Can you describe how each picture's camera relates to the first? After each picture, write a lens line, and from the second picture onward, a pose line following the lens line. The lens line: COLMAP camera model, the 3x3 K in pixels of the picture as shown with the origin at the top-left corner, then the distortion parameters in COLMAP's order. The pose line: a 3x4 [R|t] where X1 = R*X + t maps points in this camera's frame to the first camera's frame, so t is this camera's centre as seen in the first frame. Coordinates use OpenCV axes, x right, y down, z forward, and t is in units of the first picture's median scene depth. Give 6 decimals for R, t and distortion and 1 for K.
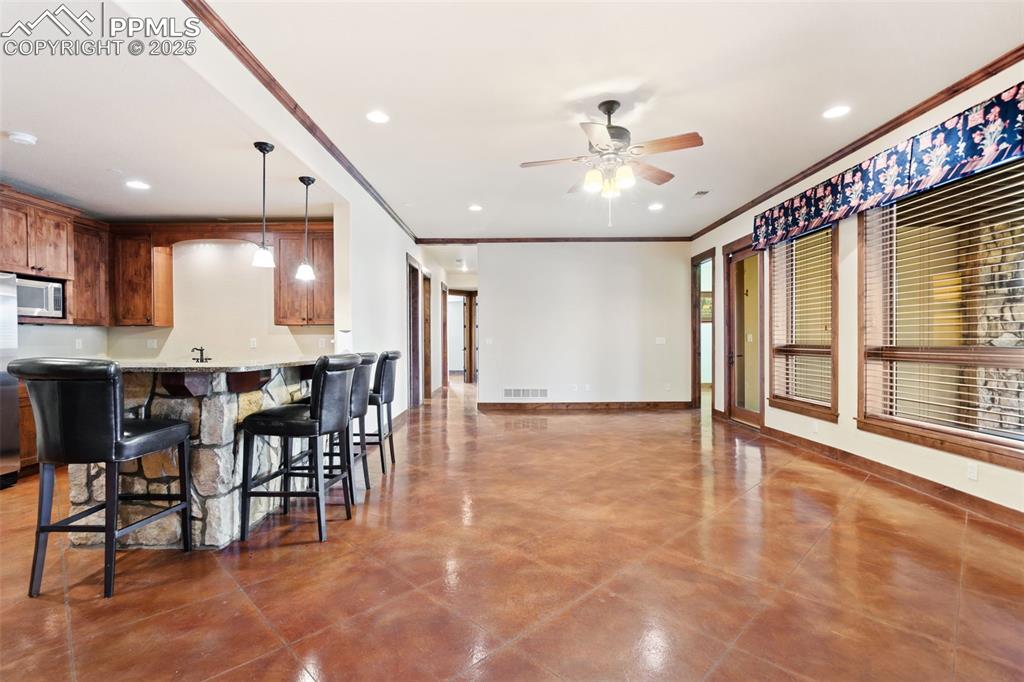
lens RADIAL K [[468.0, 0, 511.5], [0, 468.0, 346.0], [0, 0, 1]] dist [0.003527, 0.000842]
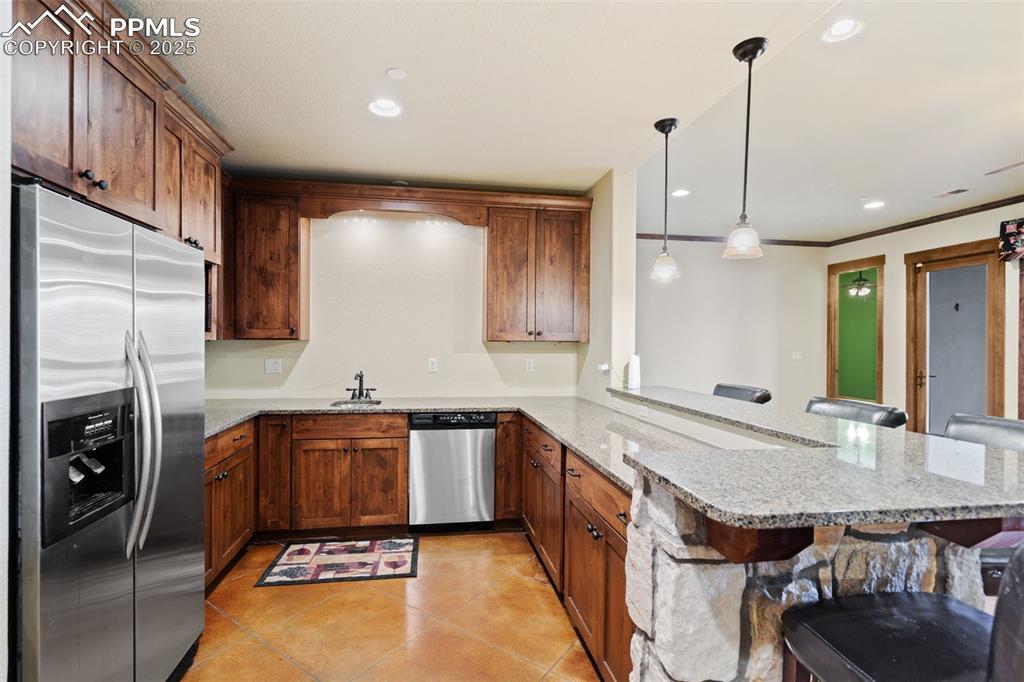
lens RADIAL K [[468.0, 0, 510.3], [0, 468.0, 341.8], [0, 0, 1]] dist [0.003527, 0.000842]
pose [[0.985727, 0.012497, 0.167887, -0.586318], [-0.011267, 0.999902, -0.008277, -0.038695], [-0.167974, 0.006268, 0.985771, 0.320288]]
